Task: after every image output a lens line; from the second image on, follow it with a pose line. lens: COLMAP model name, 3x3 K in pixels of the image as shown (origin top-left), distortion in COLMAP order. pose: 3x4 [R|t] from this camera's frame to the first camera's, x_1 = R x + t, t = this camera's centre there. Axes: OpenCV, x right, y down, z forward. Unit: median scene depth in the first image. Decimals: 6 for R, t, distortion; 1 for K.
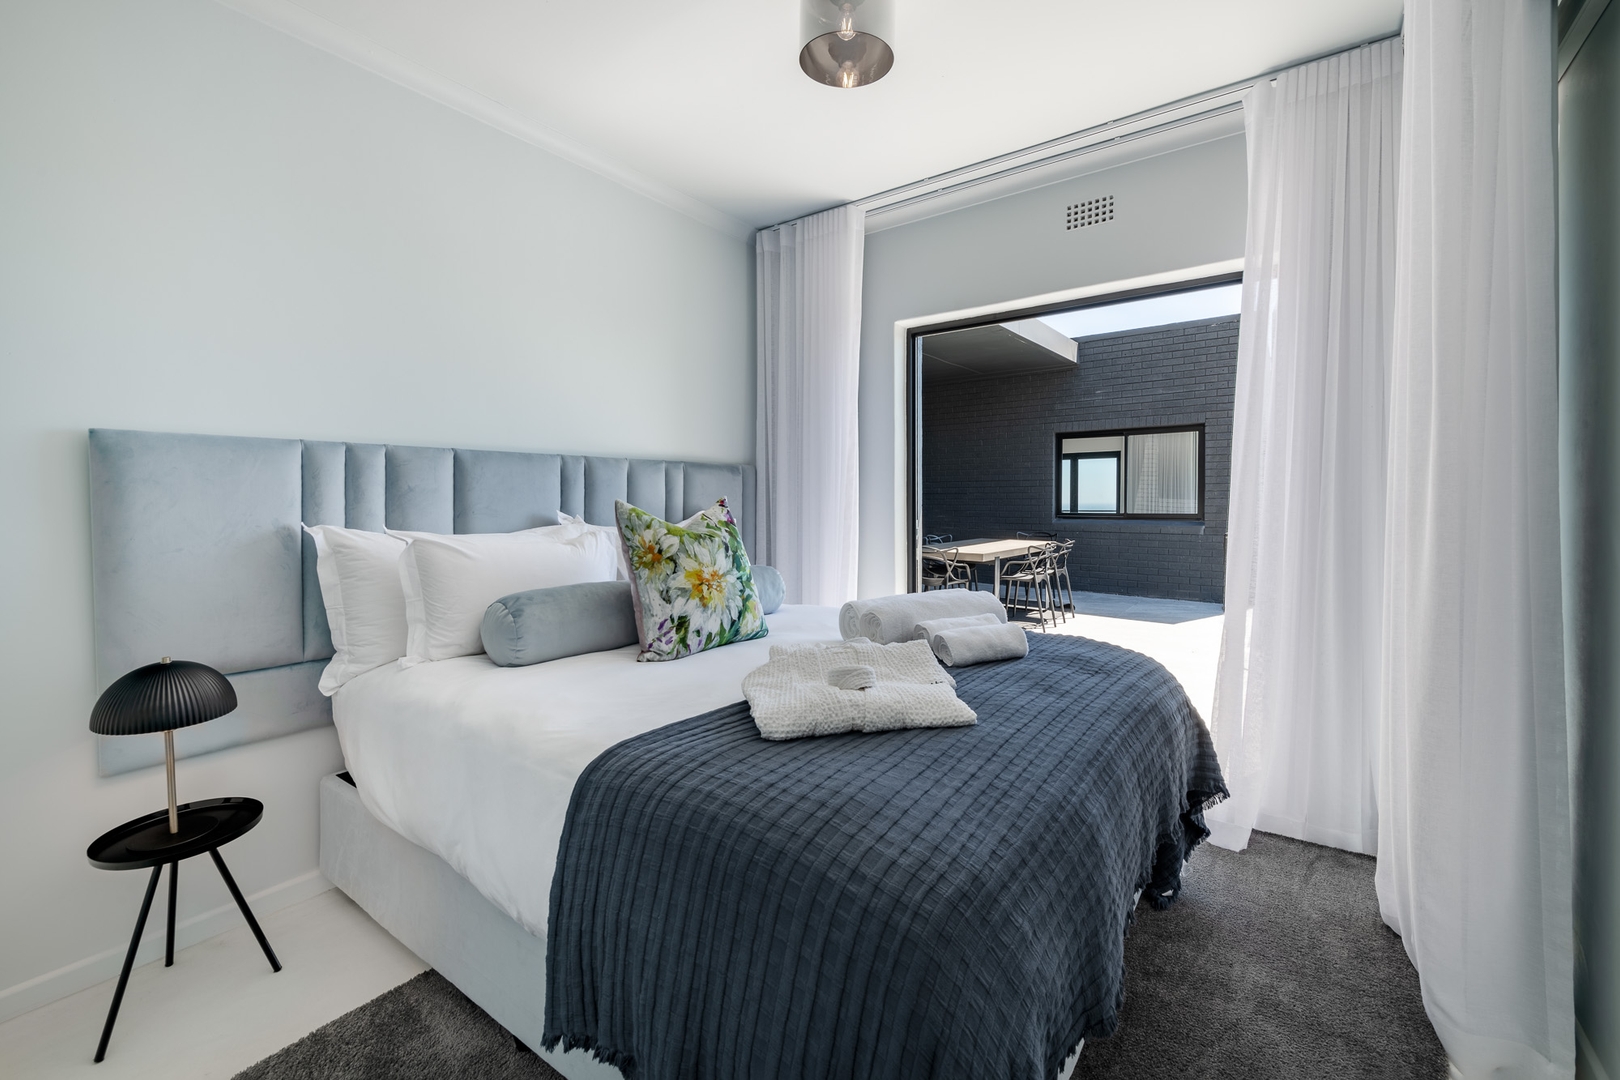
lens RADIAL K [[698.6, 0, 810.0], [0, 698.6, 540.0], [0, 0, 1]] dist [-0.002078, -0.000392]
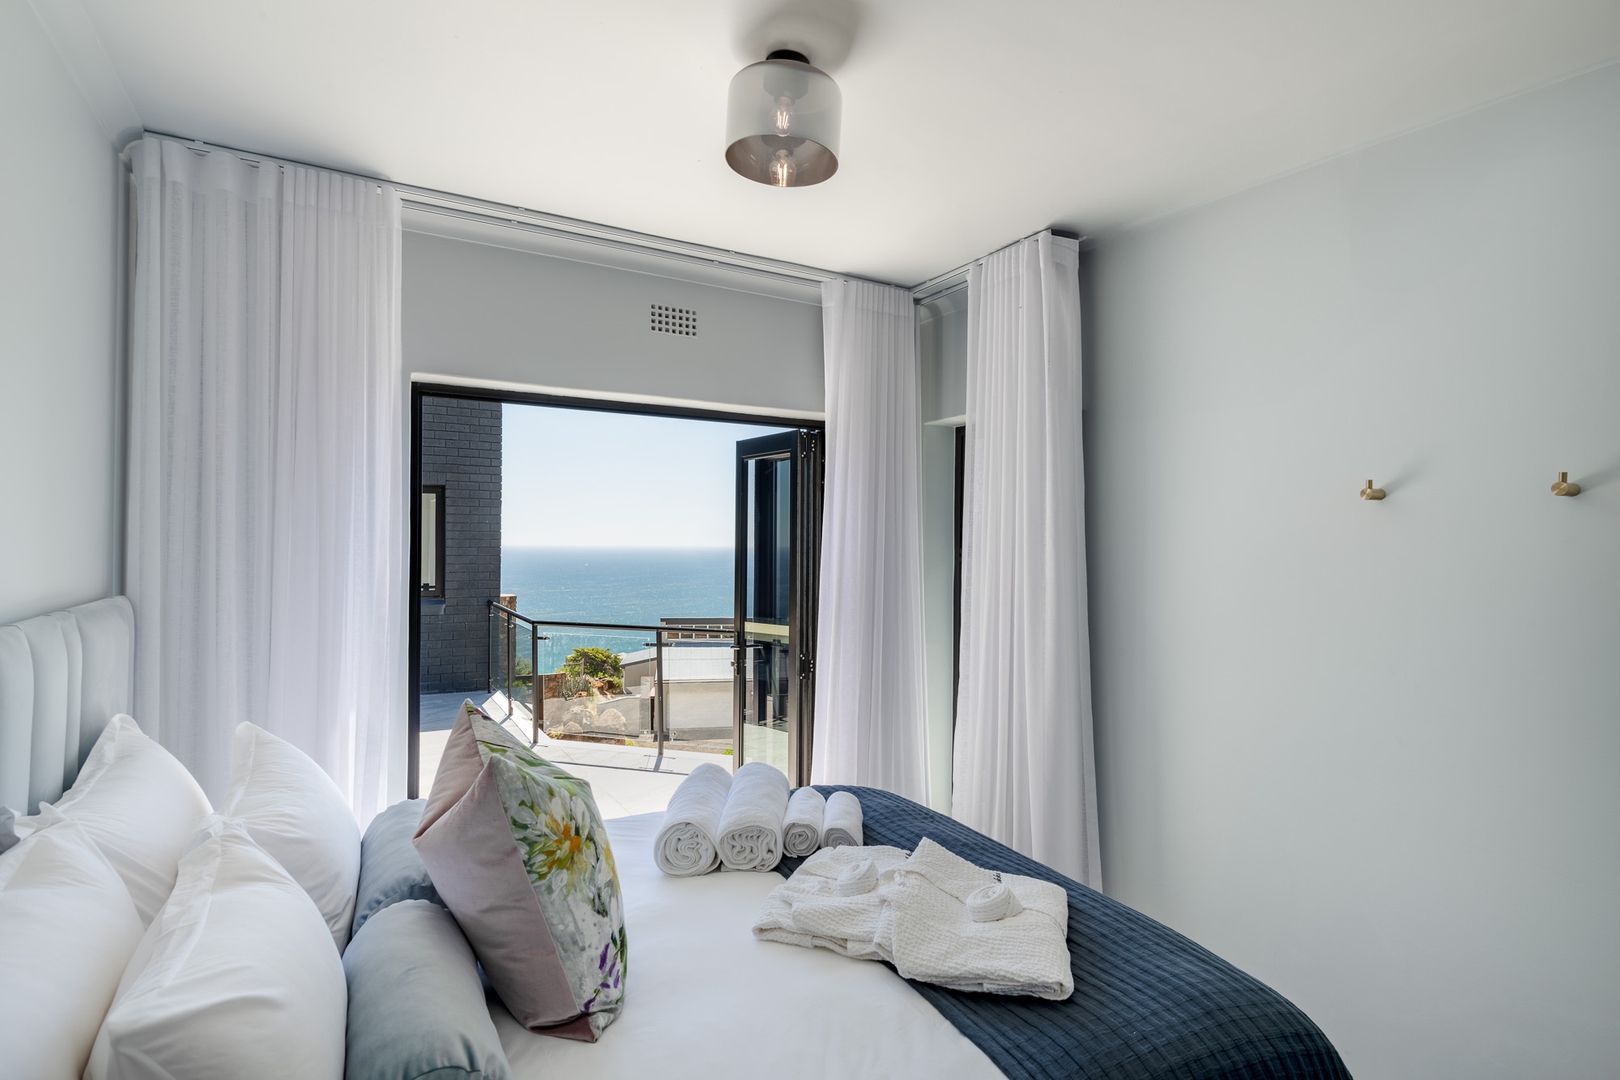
lens RADIAL K [[874.5, 0, 810.0], [0, 874.5, 540.0], [0, 0, 1]] dist [-0.000653, -0.000474]
pose [[0.367000, 0.003167, 0.930216, -0.732888], [0.031410, 0.999382, -0.015795, -0.184536], [-0.929691, 0.035015, 0.366673, 0.500978]]
